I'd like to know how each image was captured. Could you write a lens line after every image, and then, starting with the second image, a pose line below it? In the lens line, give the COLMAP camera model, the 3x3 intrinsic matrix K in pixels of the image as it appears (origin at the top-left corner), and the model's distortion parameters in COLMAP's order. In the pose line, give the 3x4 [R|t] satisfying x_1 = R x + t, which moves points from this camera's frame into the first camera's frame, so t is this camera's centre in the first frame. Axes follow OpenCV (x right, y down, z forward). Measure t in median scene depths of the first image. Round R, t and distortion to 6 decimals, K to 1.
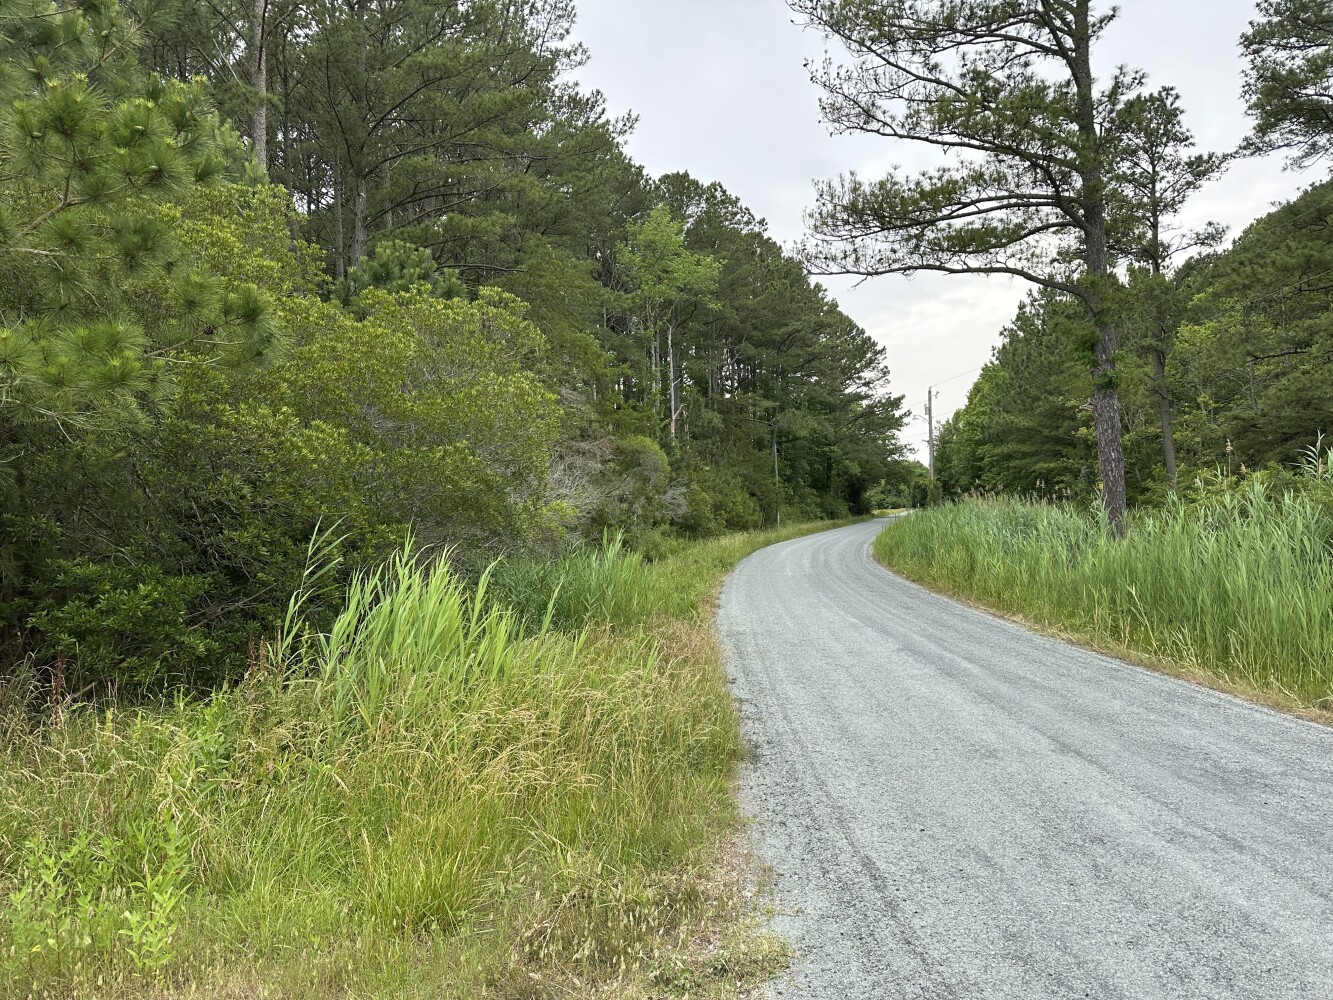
lens RADIAL K [[936.8, 0, 666.5], [0, 936.8, 500.0], [0, 0, 1]] dist [-0.004762, -0.005196]
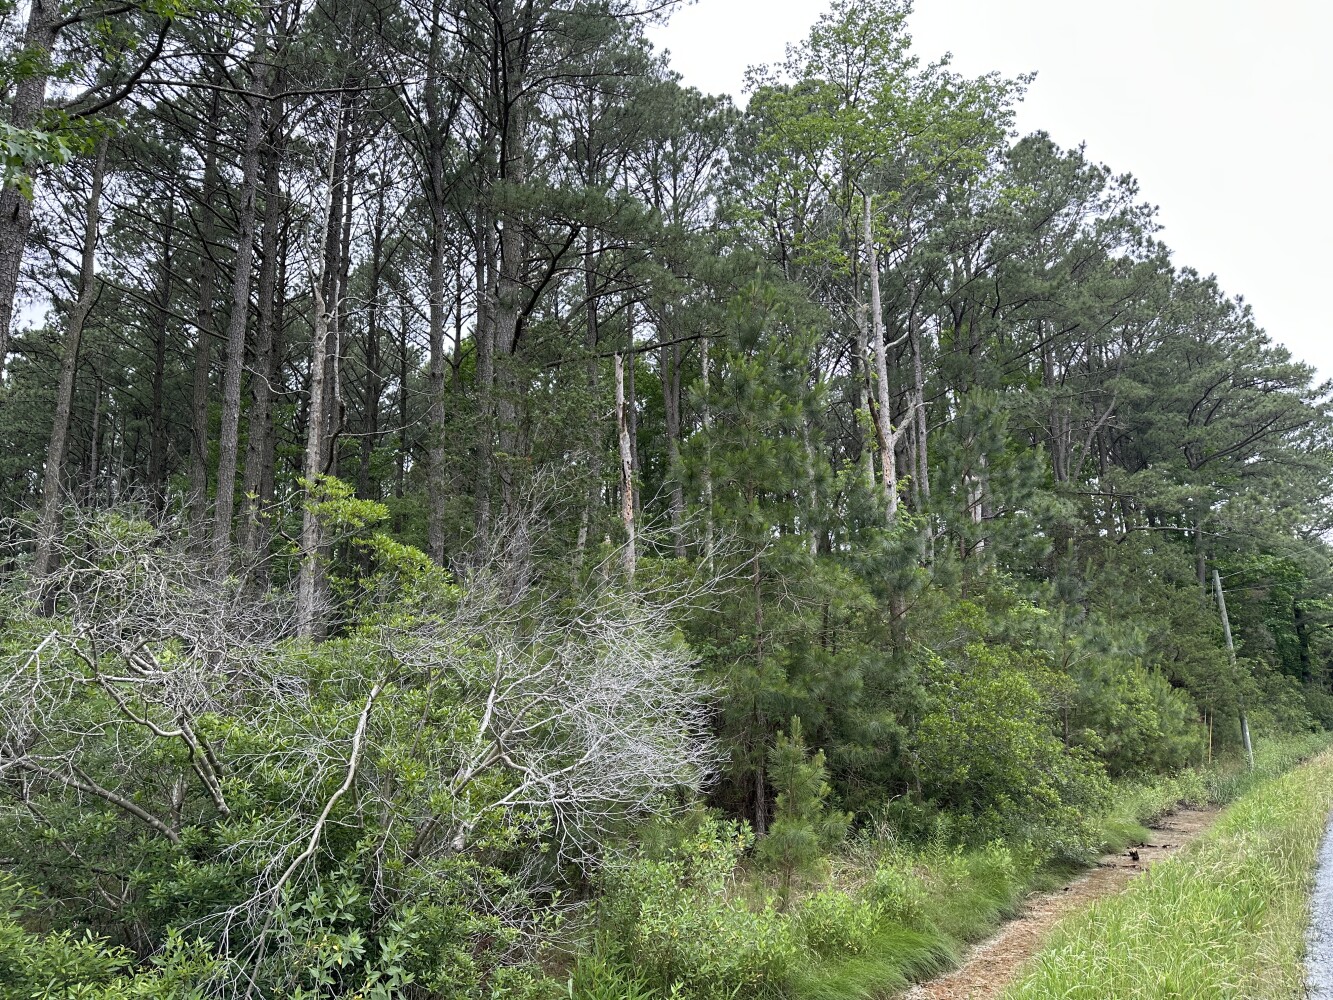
lens RADIAL K [[936.8, 0, 666.5], [0, 936.8, 500.0], [0, 0, 1]] dist [-0.004762, -0.005196]
pose [[0.925697, -0.099090, -0.365057, 0.042299], [0.018003, 0.975527, -0.219142, 0.002153], [0.377838, 0.196286, 0.904826, 0.540878]]
